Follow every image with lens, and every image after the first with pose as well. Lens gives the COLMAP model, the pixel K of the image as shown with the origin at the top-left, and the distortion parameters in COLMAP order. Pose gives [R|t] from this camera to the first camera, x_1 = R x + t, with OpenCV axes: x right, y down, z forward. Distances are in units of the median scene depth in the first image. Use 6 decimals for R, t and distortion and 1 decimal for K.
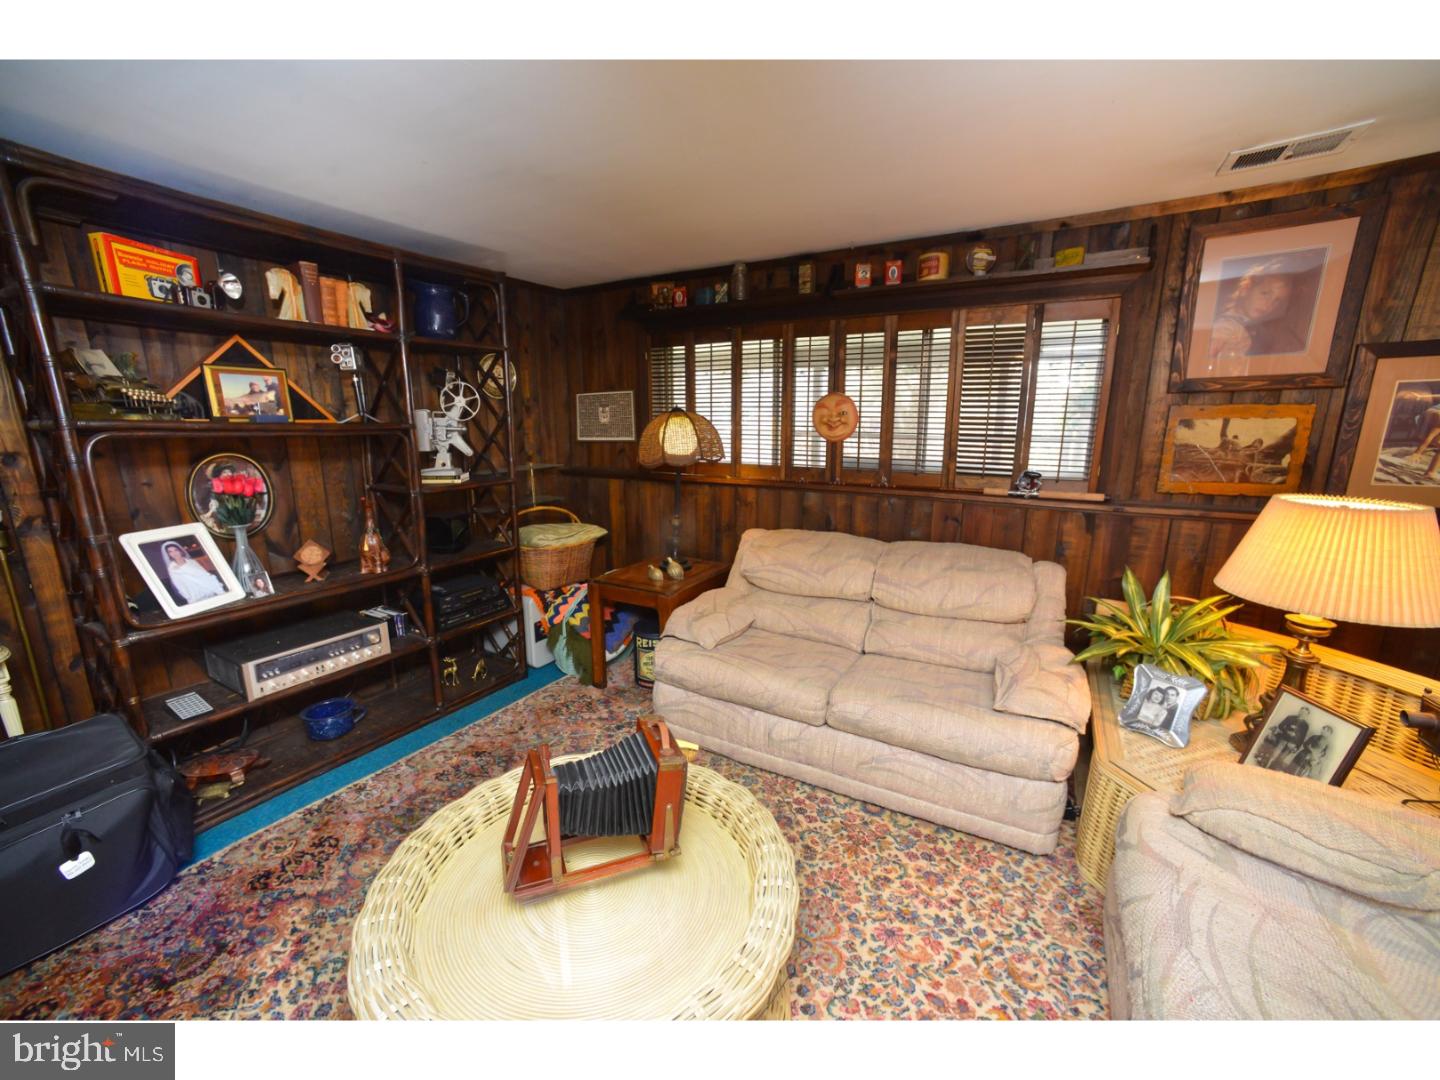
lens RADIAL K [[584.5, 0, 744.0], [0, 584.5, 541.5], [0, 0, 1]] dist [-0.001050, 0.010493]
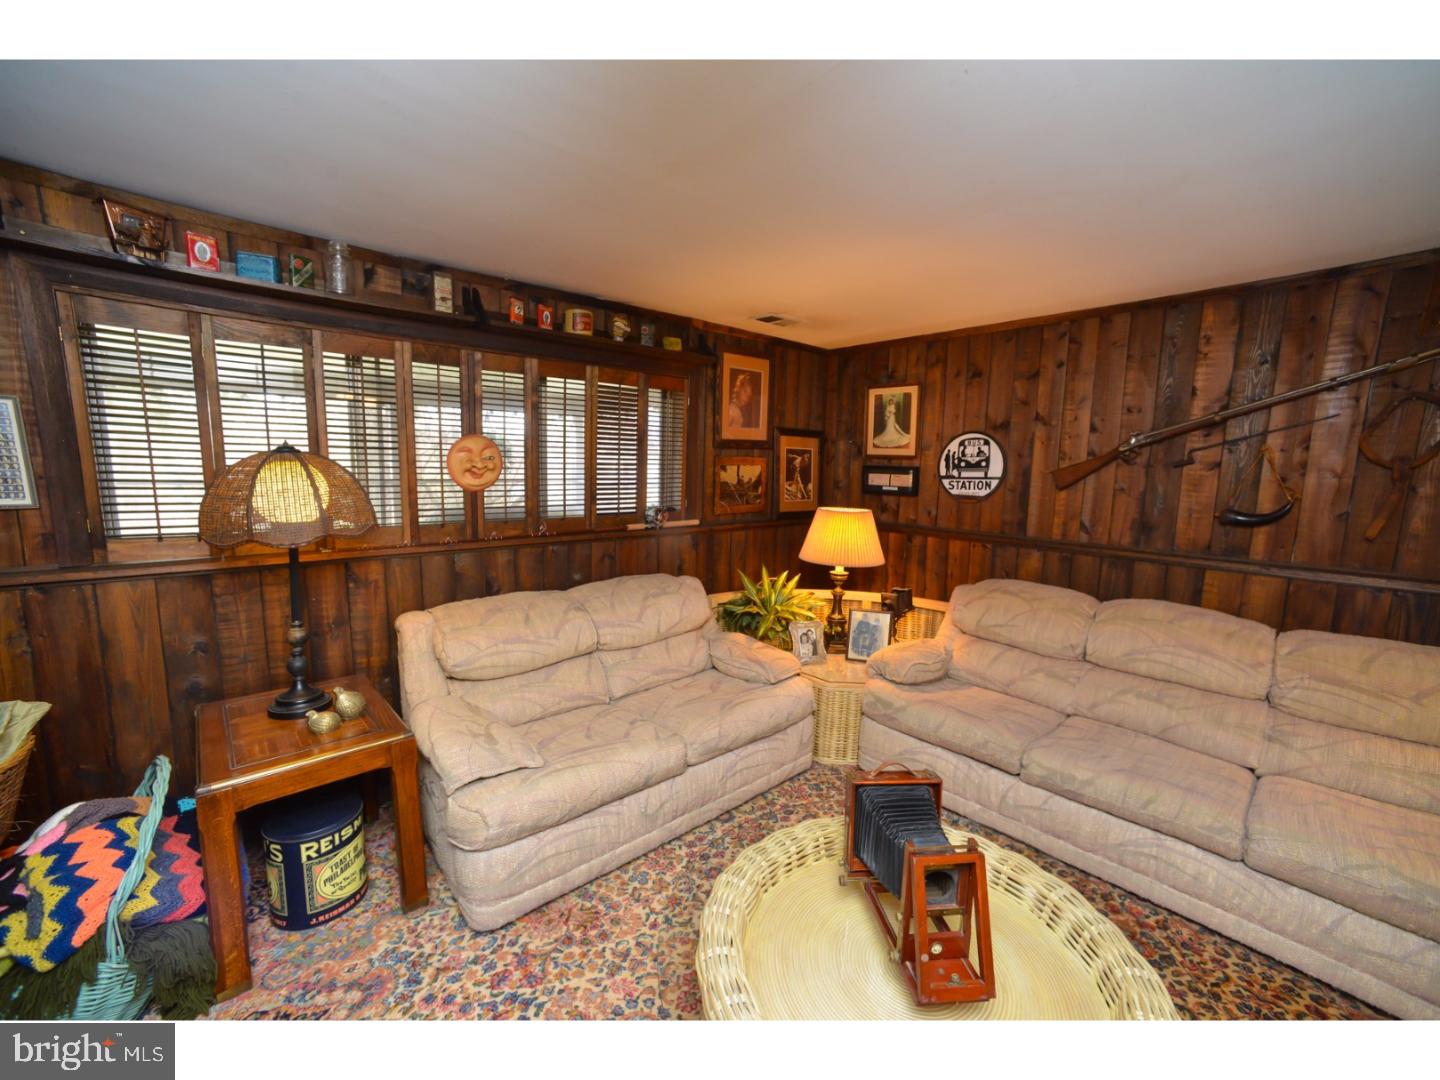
lens RADIAL K [[584.5, 0, 744.0], [0, 584.5, 541.5], [0, 0, 1]] dist [-0.001050, 0.010493]
pose [[0.340159, -0.127744, 0.931651, -0.625406], [0.180542, 0.981171, 0.068616, -0.105612], [-0.922874, 0.144862, 0.356818, 0.423799]]
